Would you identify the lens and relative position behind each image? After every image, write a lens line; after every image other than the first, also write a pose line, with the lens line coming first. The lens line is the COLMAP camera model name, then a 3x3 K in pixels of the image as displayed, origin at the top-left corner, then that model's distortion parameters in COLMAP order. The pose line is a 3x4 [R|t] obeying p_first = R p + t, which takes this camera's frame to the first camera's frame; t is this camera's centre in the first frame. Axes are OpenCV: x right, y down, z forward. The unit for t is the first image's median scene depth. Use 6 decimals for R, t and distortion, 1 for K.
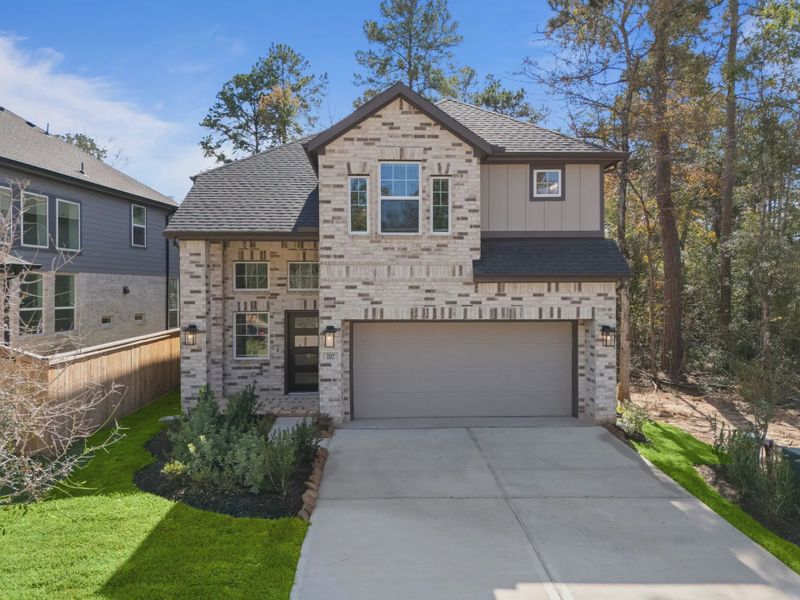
lens RADIAL K [[593.3, 0, 400.8], [0, 593.3, 295.1], [0, 0, 1]] dist [0.073607, -0.004005]
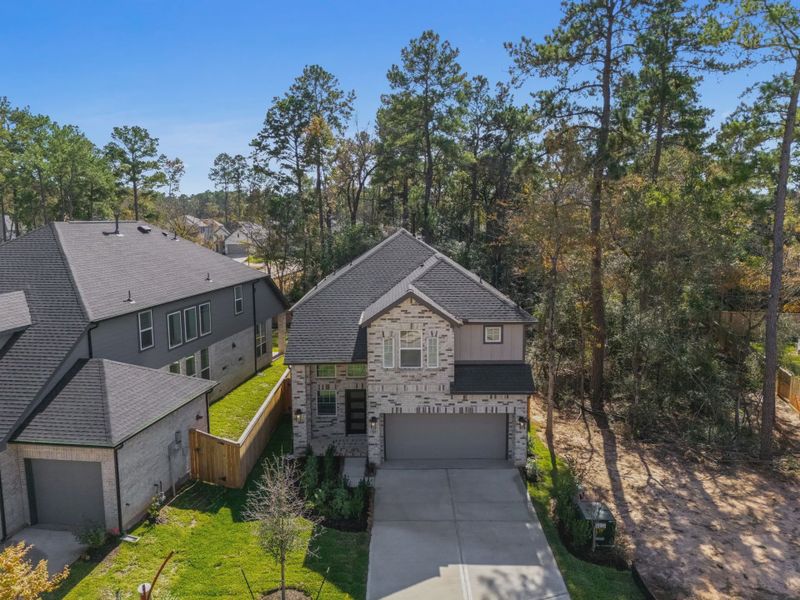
lens RADIAL K [[593.3, 0, 401.1], [0, 593.3, 300.7], [0, 0, 1]] dist [0.073607, -0.004005]
pose [[0.999295, 0.002046, -0.037488, 0.037754], [0.002993, 0.990995, 0.133869, -0.560127], [0.037424, -0.133887, 0.990290, -0.810461]]
